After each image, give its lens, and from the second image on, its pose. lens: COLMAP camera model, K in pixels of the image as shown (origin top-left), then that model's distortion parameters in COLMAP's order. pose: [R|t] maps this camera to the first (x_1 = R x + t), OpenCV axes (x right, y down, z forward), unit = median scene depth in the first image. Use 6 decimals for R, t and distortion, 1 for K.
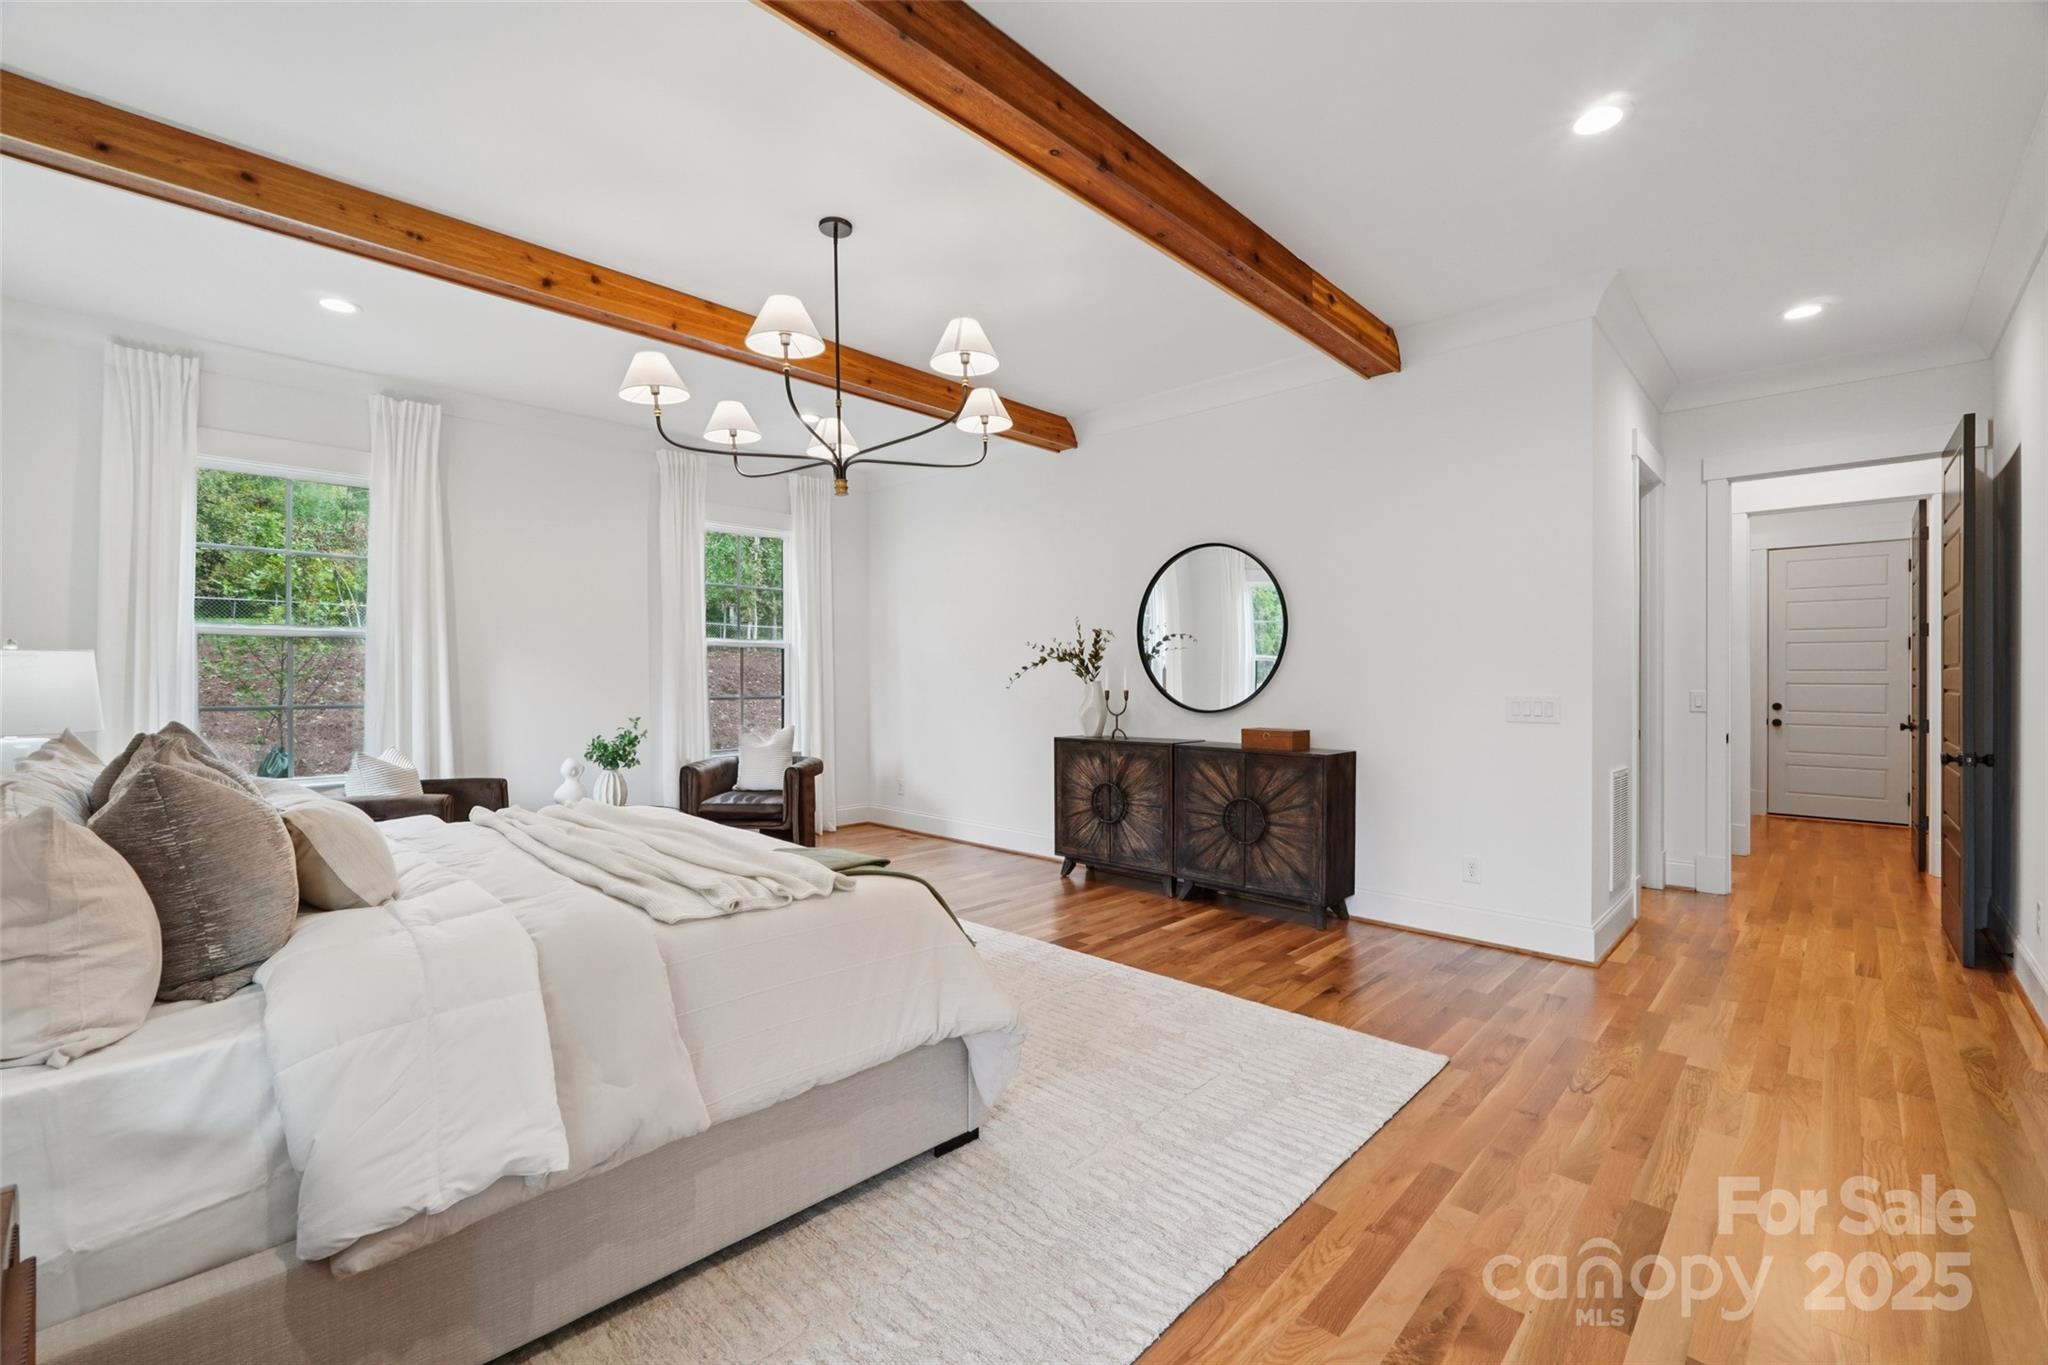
lens RADIAL K [[868.0, 0, 1022.9], [0, 868.0, 680.2], [0, 0, 1]] dist [-0.018024, 0.007490]
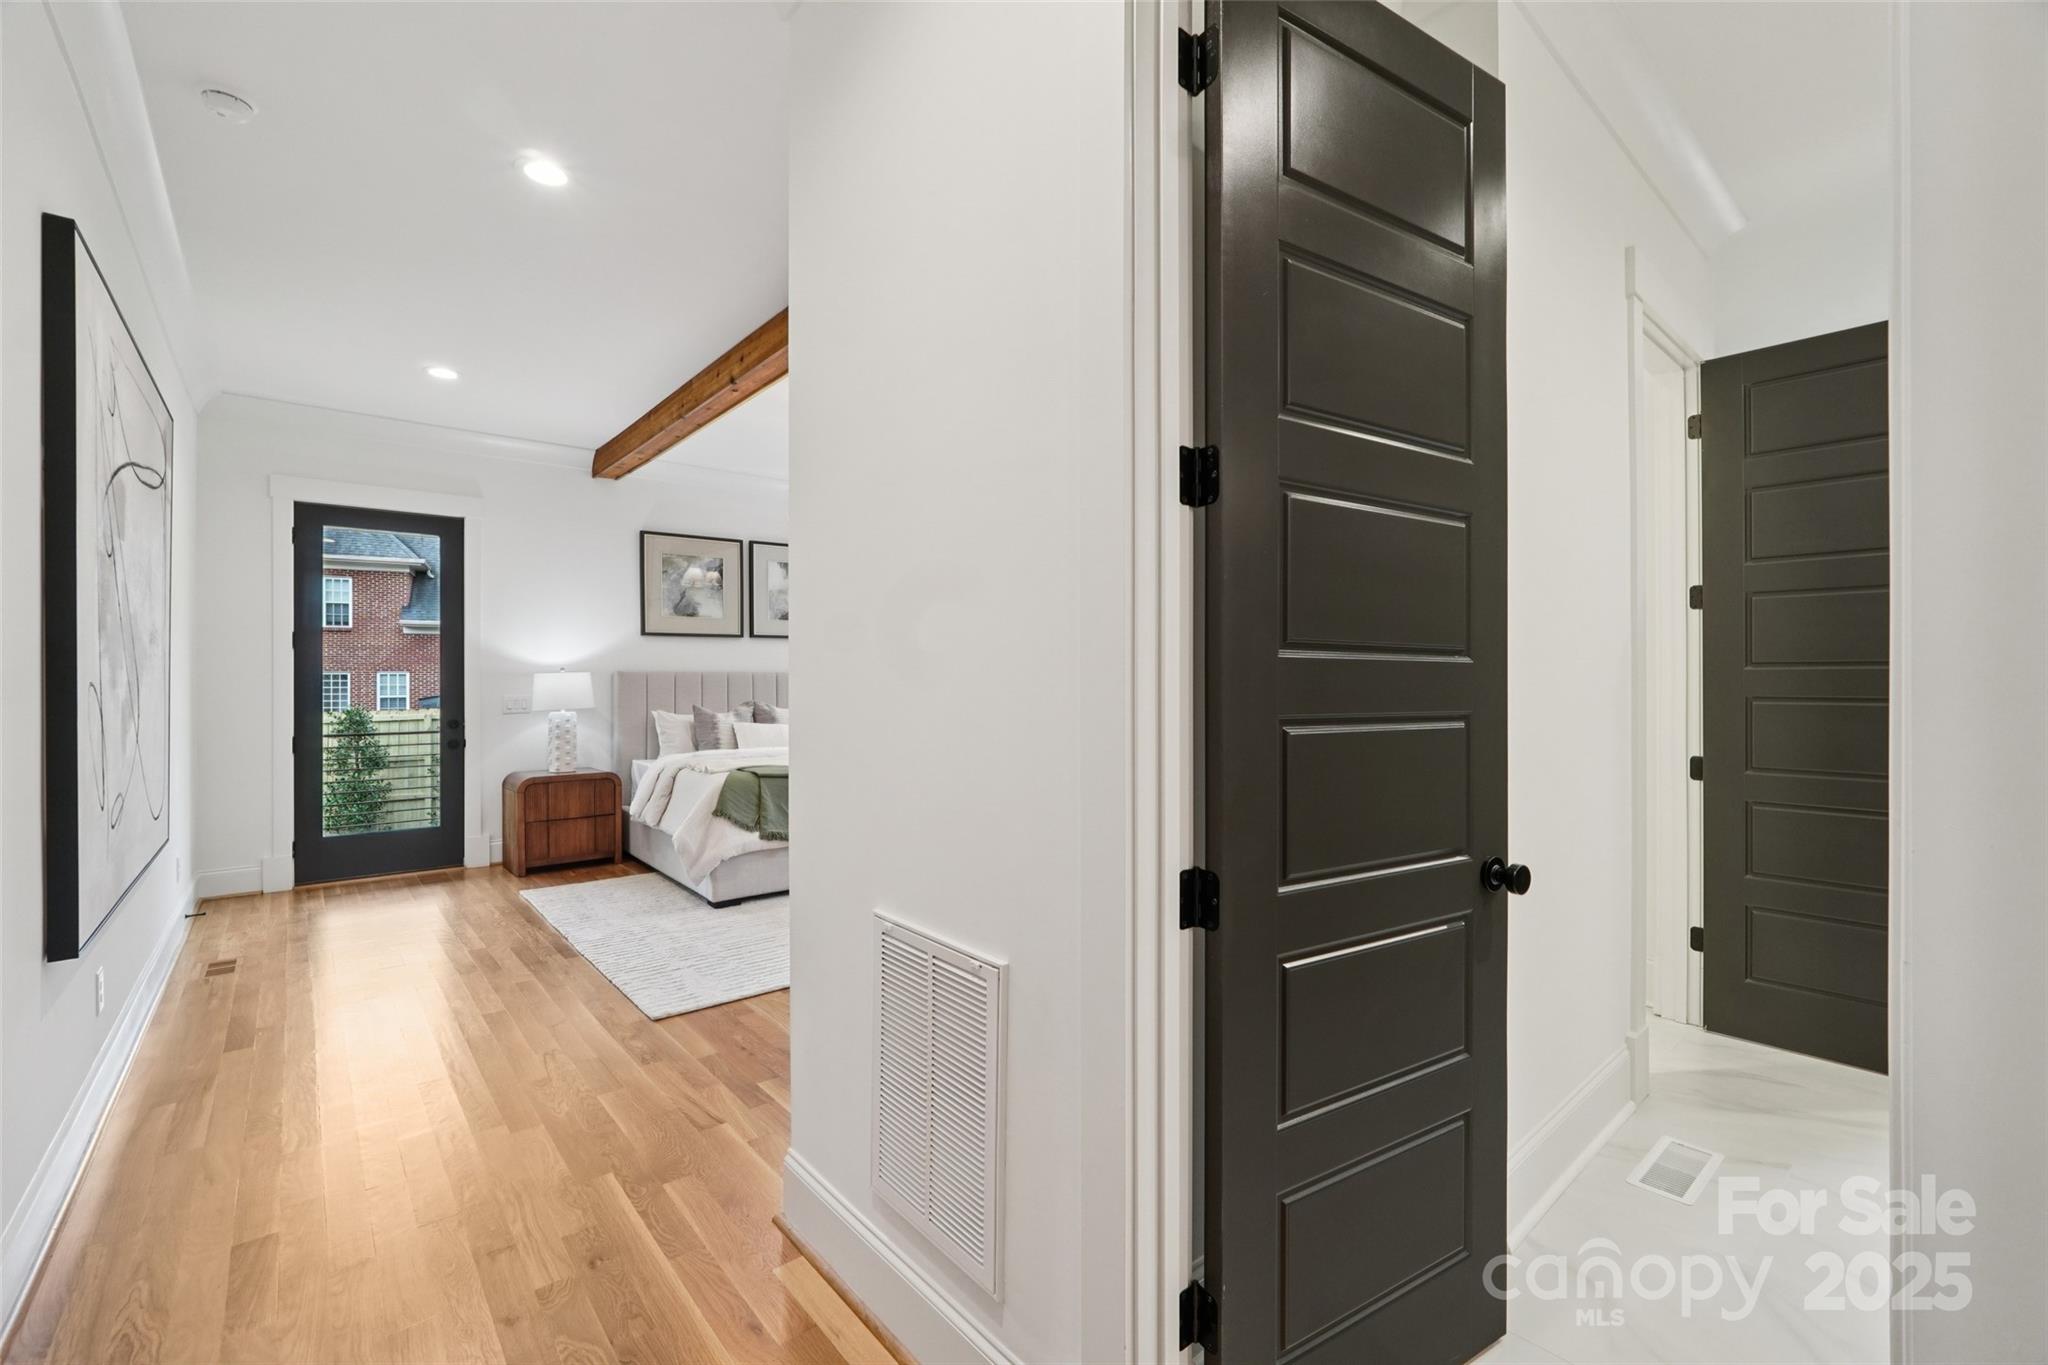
lens RADIAL K [[868.0, 0, 1022.9], [0, 868.0, 680.2], [0, 0, 1]] dist [-0.018024, 0.007490]
pose [[-0.106911, -0.000642, -0.994268, 1.577124], [0.000084, 1.000000, -0.000654, -0.009114], [0.994269, -0.000153, -0.106911, 1.606810]]
